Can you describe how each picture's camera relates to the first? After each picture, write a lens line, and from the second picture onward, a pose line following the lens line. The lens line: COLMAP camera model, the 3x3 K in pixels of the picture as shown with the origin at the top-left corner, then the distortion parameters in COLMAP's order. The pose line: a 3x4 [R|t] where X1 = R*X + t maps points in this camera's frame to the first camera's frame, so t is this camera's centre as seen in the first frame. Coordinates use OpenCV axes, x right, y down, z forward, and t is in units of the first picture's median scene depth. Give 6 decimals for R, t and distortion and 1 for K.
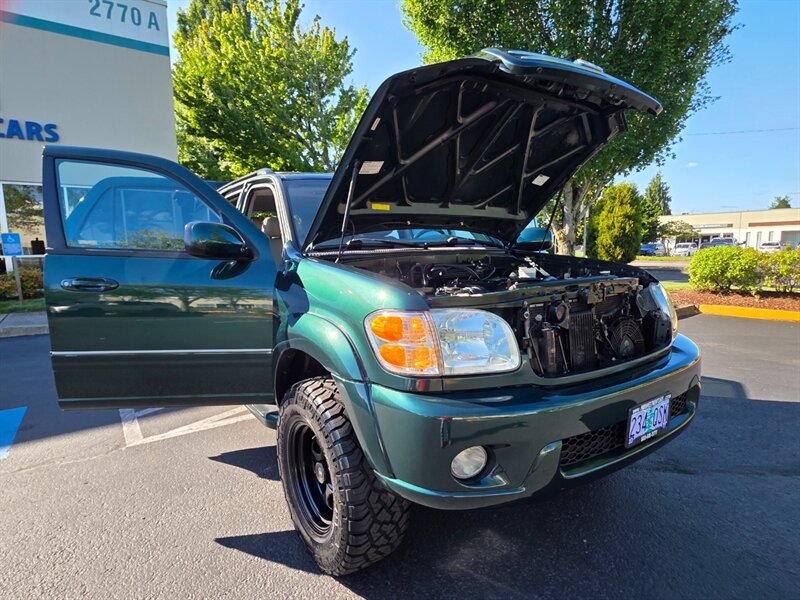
lens RADIAL K [[437.6, 0, 400.0], [0, 437.6, 300.0], [0, 0, 1]] dist [0.001141, 0.000336]
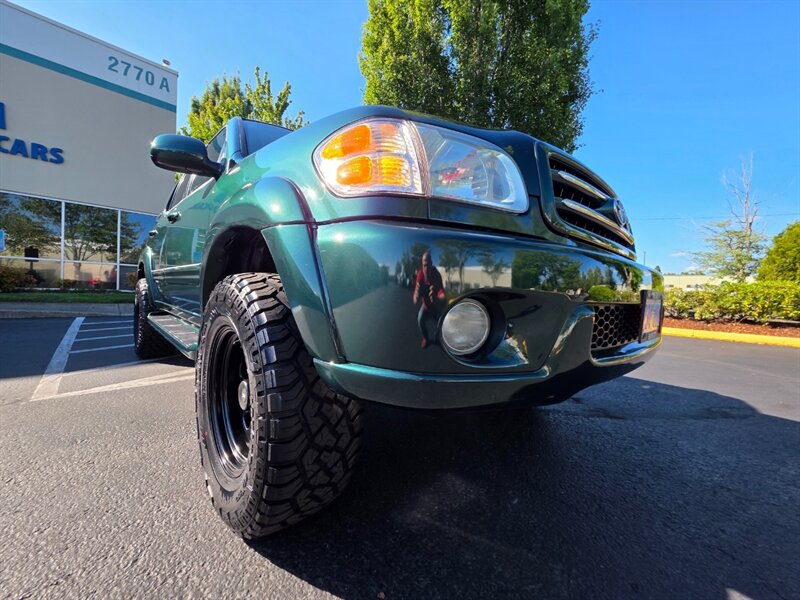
lens RADIAL K [[318.8, 0, 399.5], [0, 318.8, 290.6], [0, 0, 1]] dist [0.003231, 0.000402]
pose [[0.988212, 0.047205, 0.145634, -0.005323], [-0.031145, 0.993372, -0.110647, 0.298236], [-0.149892, 0.104807, 0.983132, 0.443092]]
